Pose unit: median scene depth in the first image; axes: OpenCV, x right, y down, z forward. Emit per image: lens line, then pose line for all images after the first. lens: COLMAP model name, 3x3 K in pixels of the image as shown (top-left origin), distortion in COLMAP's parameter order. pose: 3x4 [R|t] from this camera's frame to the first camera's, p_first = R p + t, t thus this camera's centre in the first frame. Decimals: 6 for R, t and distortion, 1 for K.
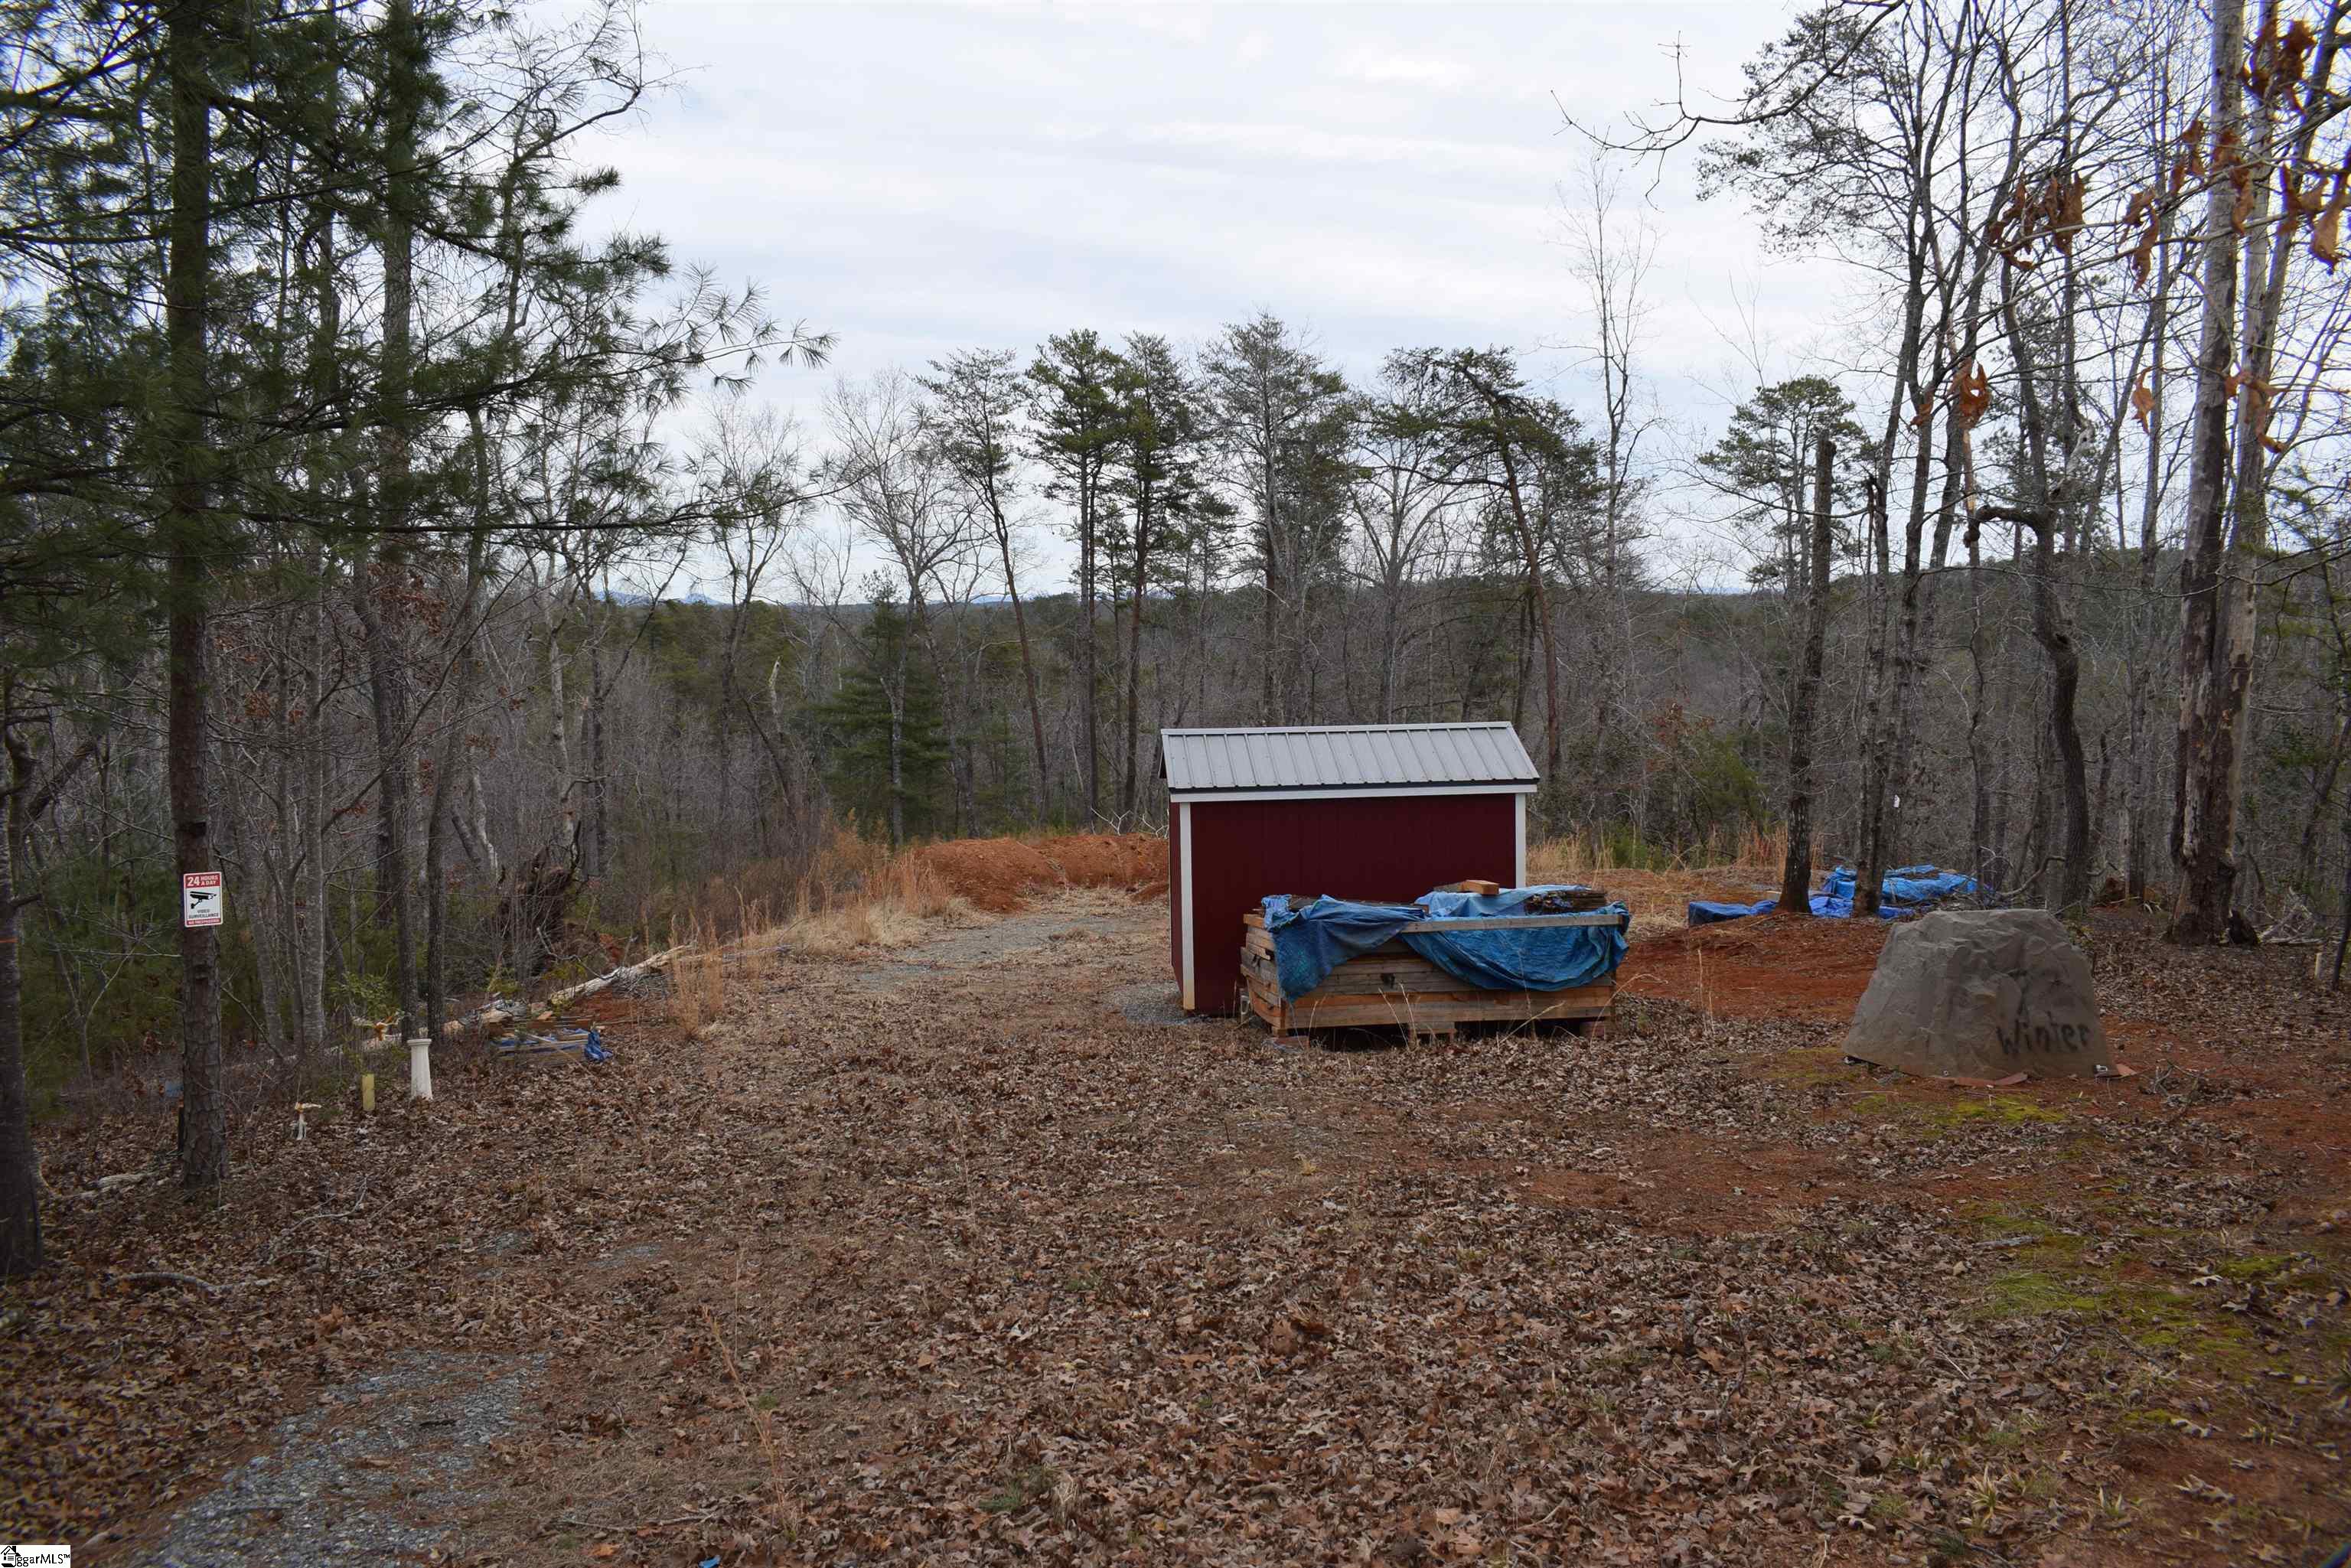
lens RADIAL K [[1822.1, 0, 1186.3], [0, 1822.1, 793.0], [0, 0, 1]] dist [-0.095938, 0.016528]
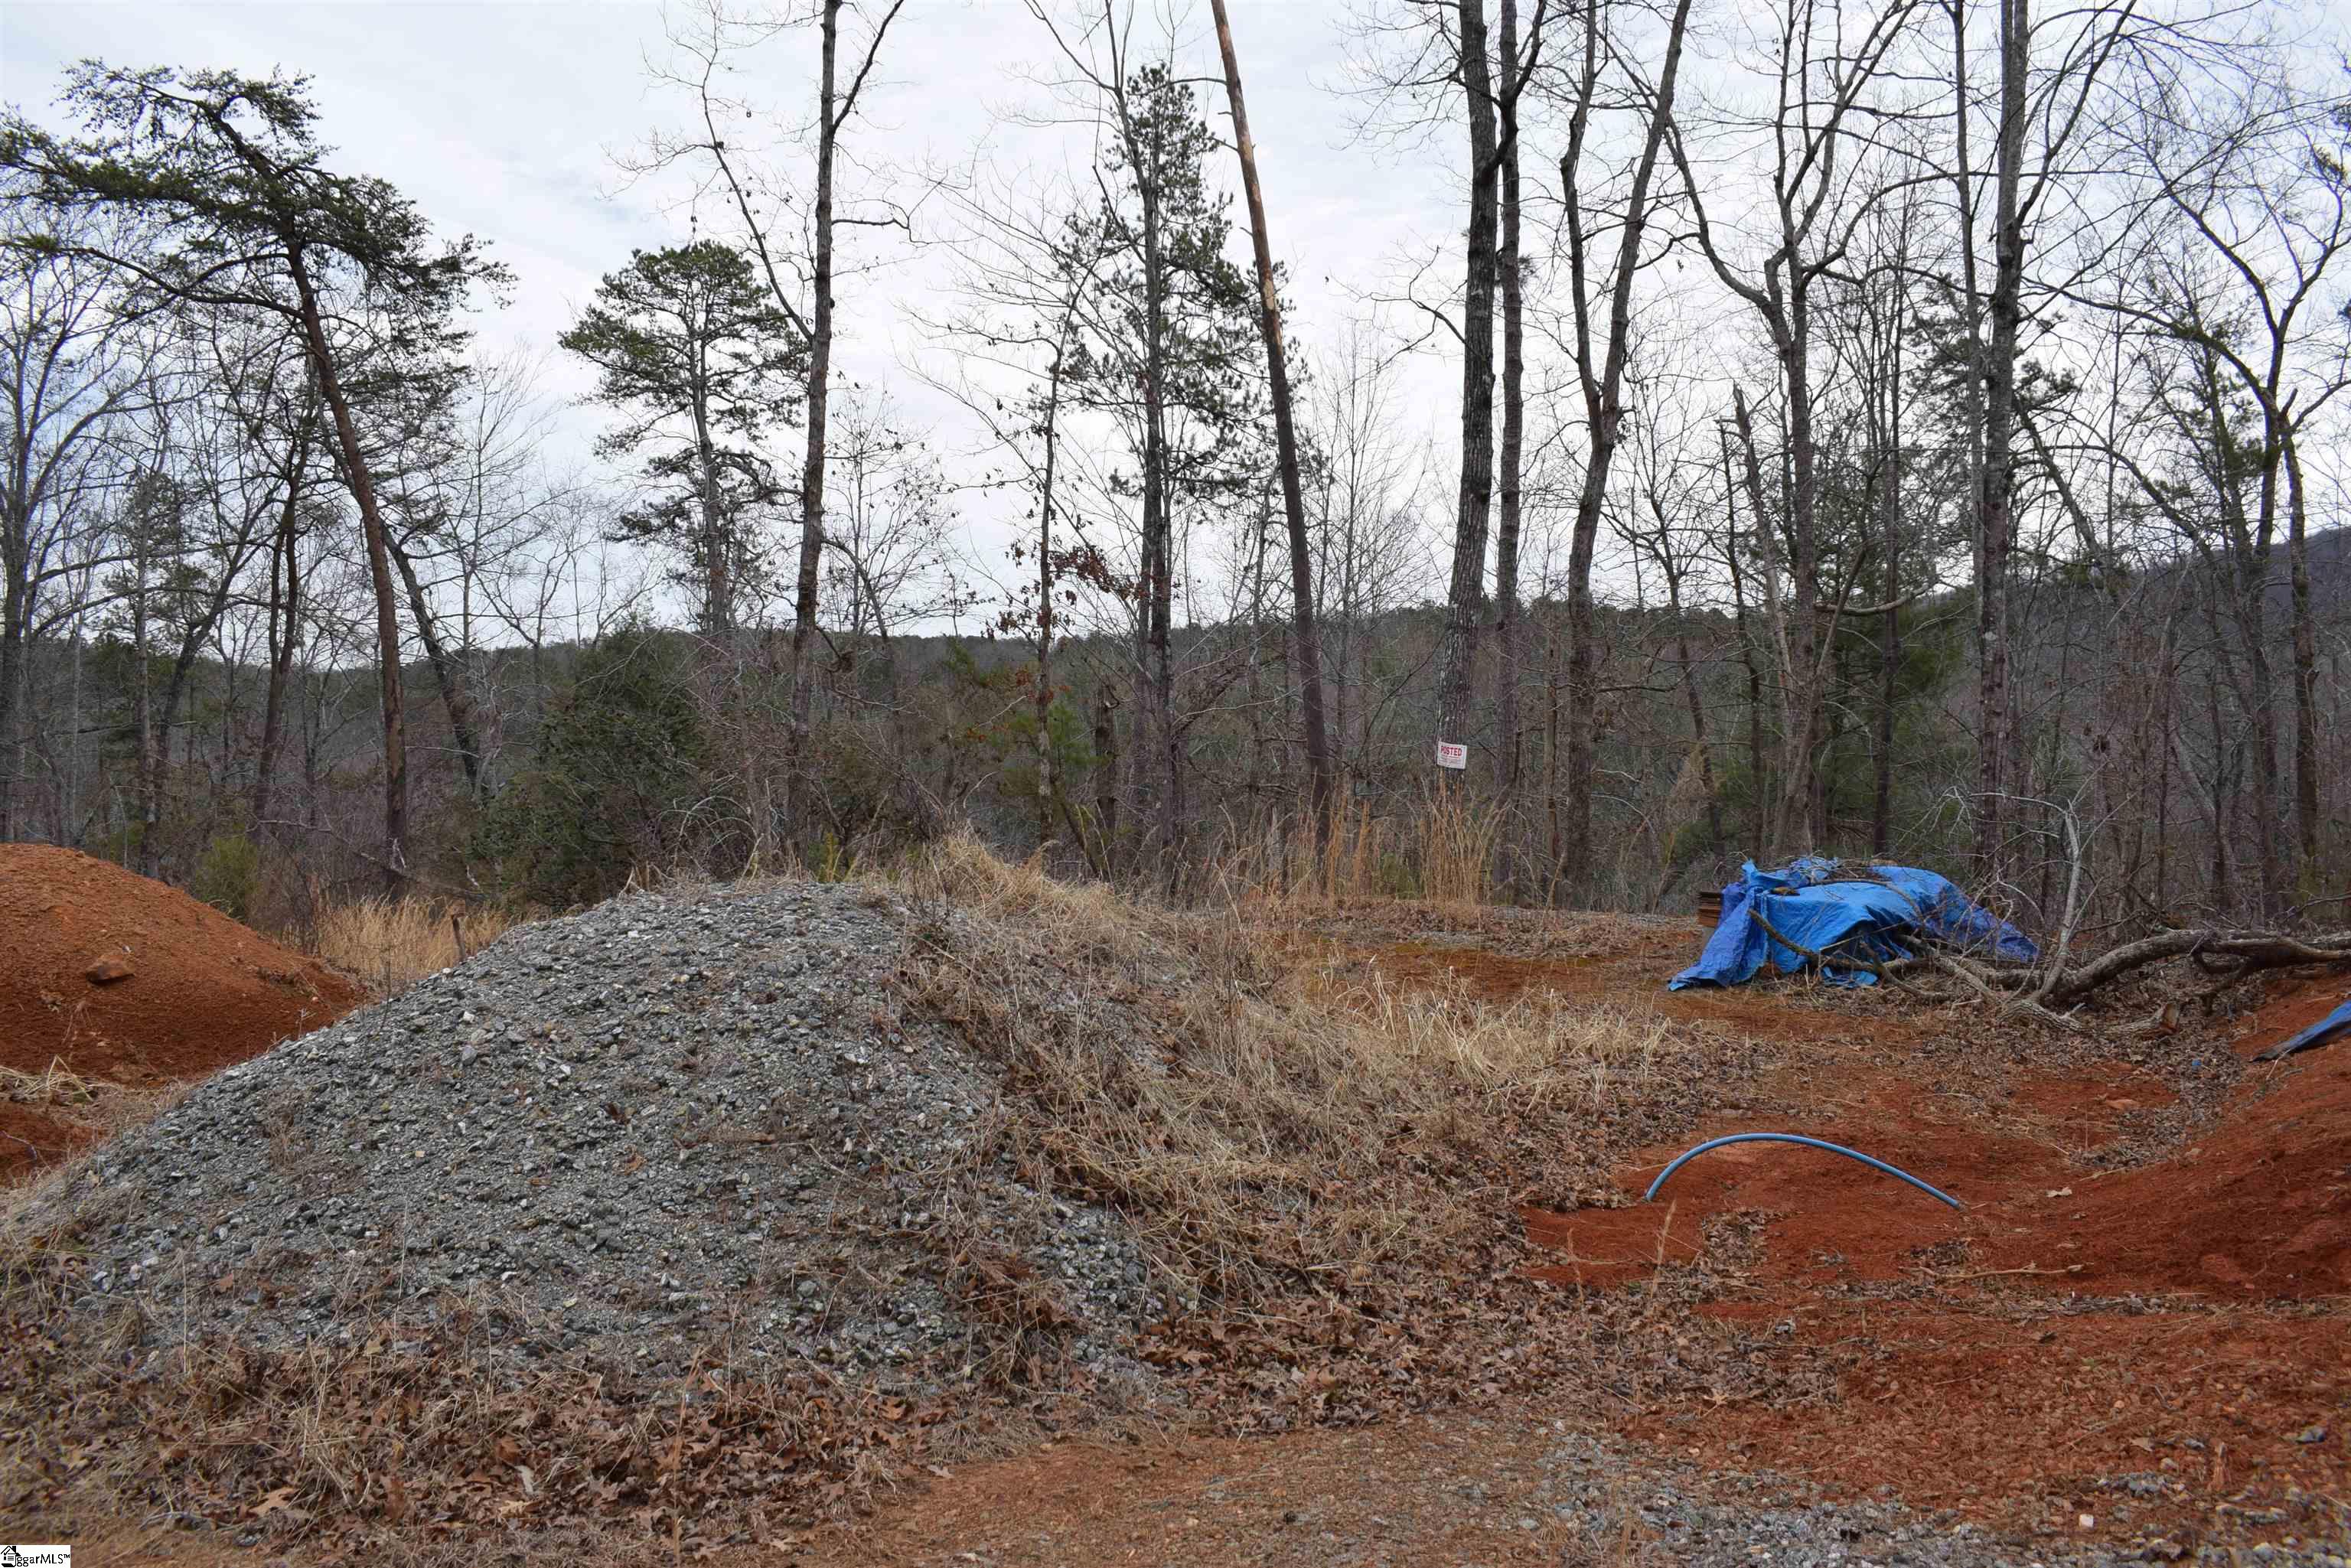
lens RADIAL K [[1969.1, 0, 1183.4], [0, 1969.1, 778.8], [0, 0, 1]] dist [-0.090610, 0.012254]
pose [[0.757378, -0.014978, 0.652805, -0.036396], [0.051043, 0.998036, -0.036322, 0.043939], [-0.650978, 0.060831, 0.756655, 1.048565]]
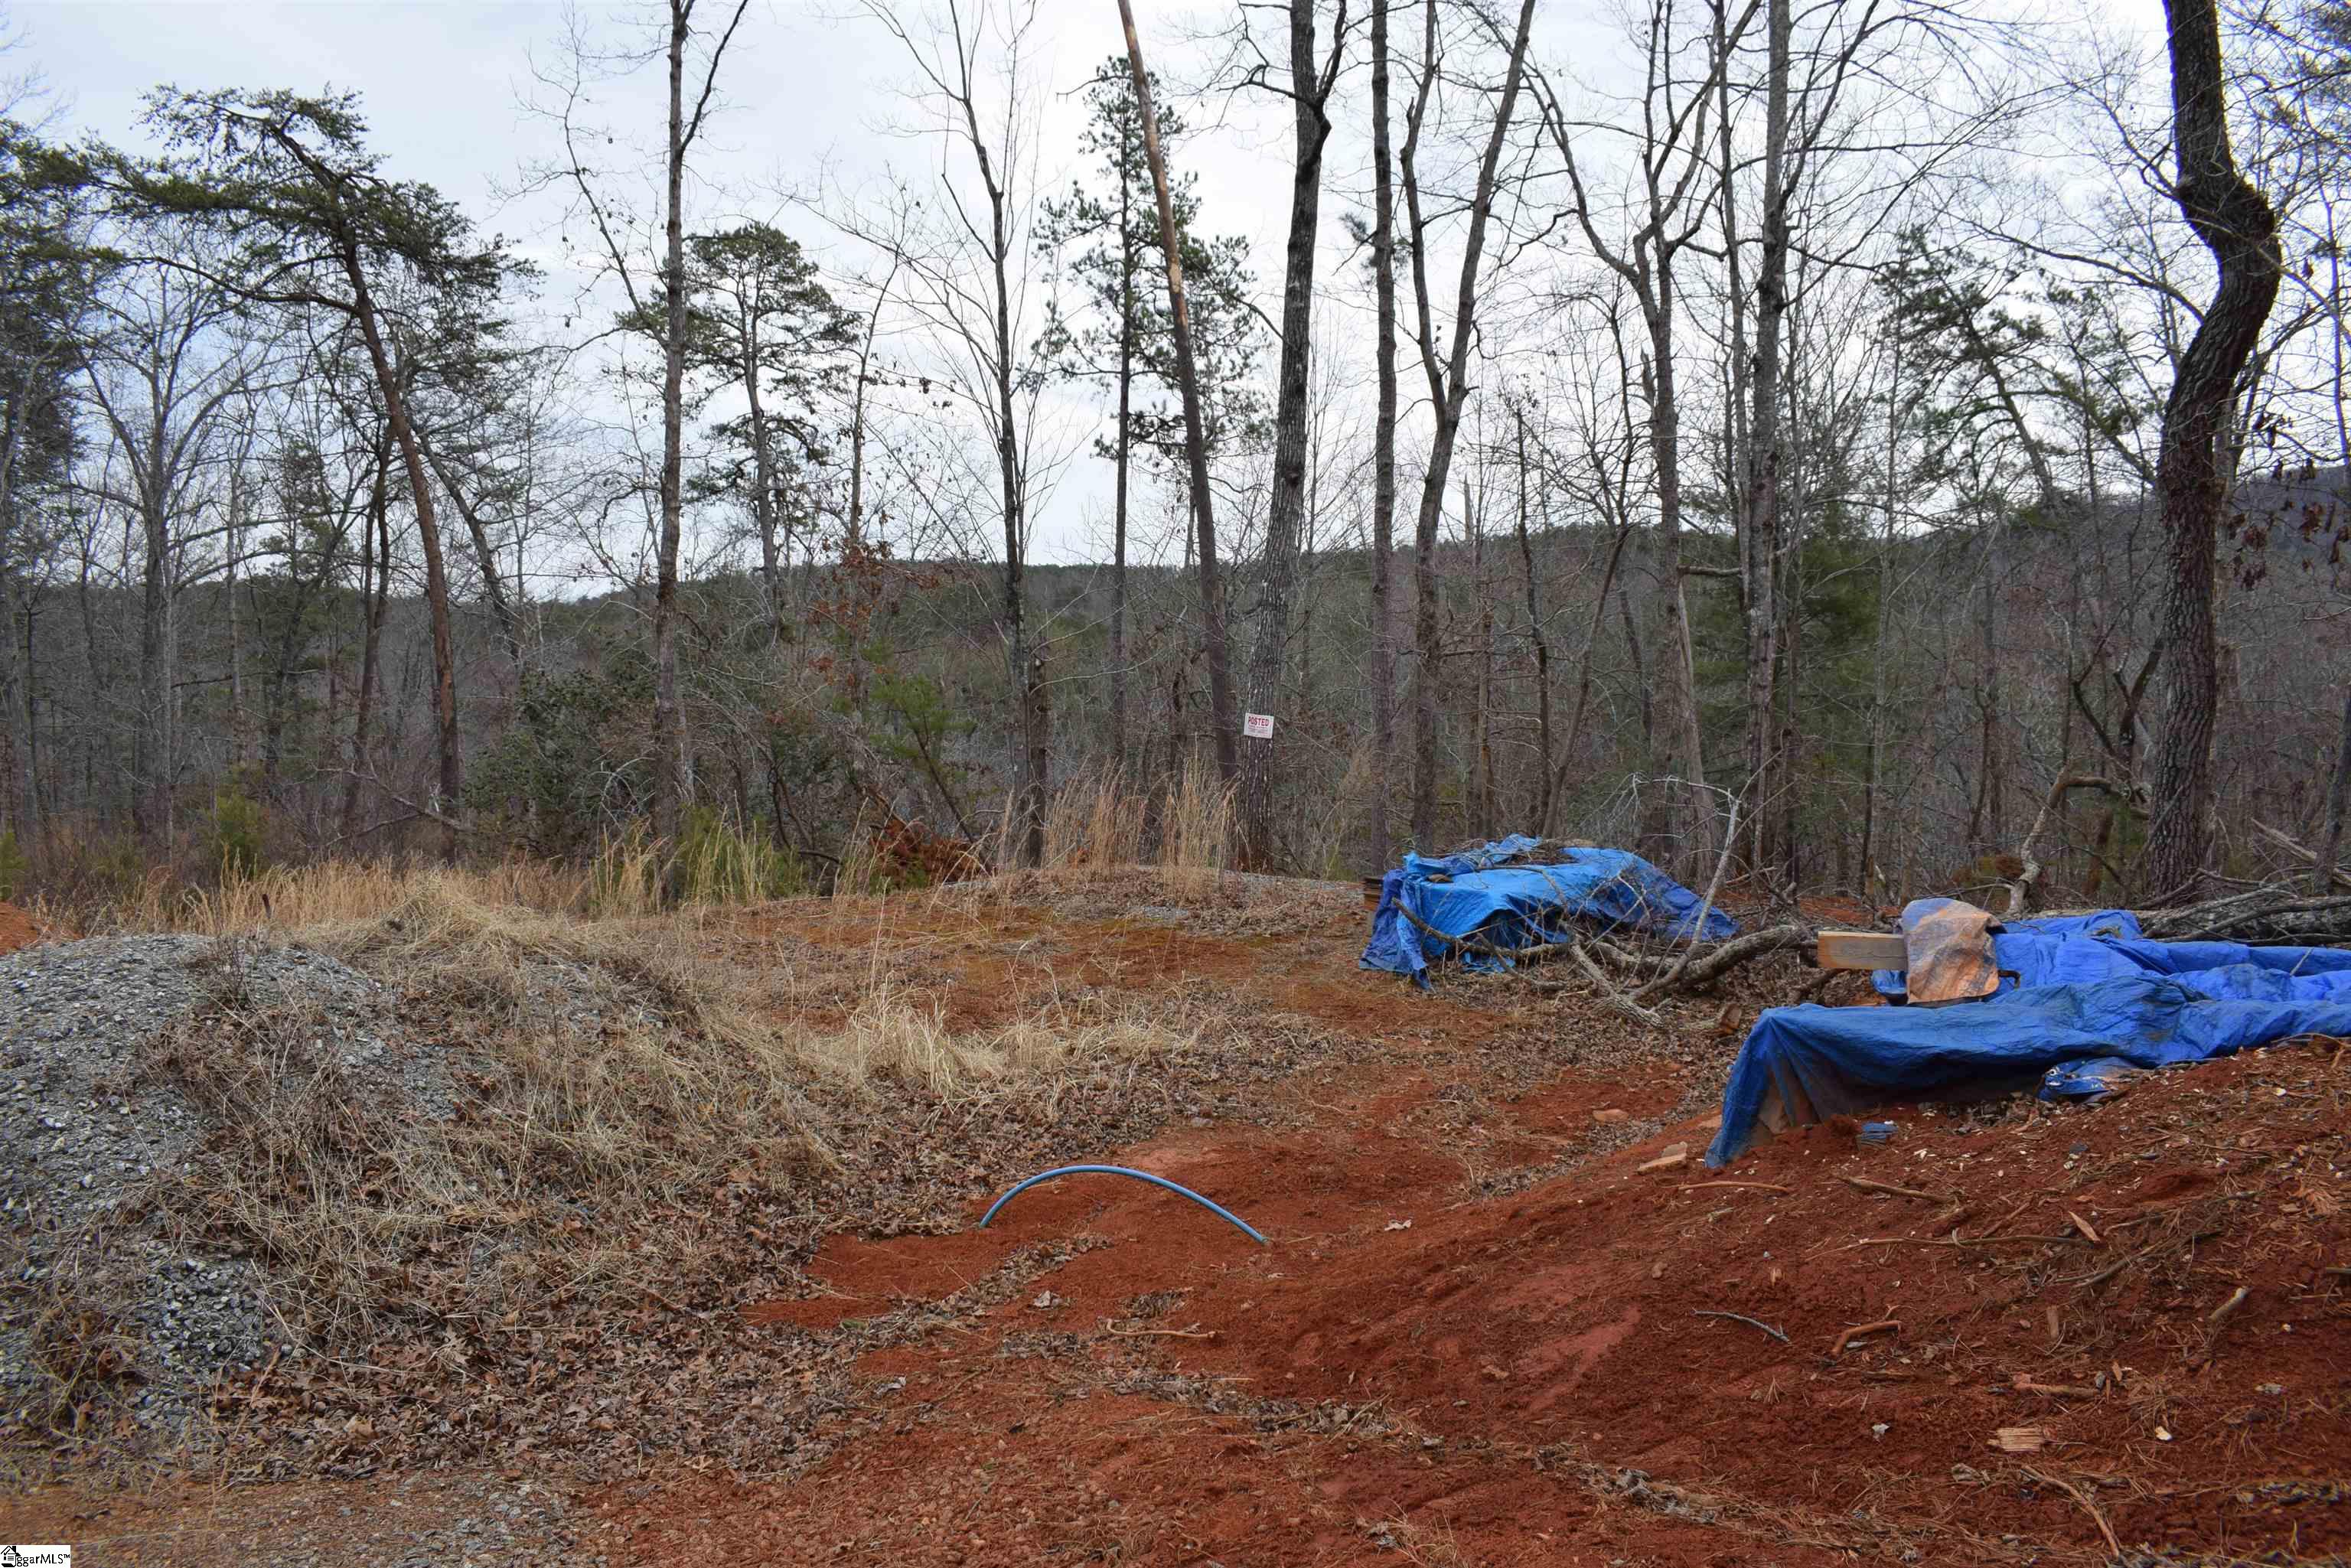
lens RADIAL K [[1822.1, 0, 1172.1], [0, 1822.1, 767.6], [0, 0, 1]] dist [-0.095938, 0.016528]
pose [[0.803112, -0.045209, 0.594111, 0.082221], [0.056571, 0.998398, -0.000499, 0.024973], [-0.593137, 0.034010, 0.804383, 0.958435]]
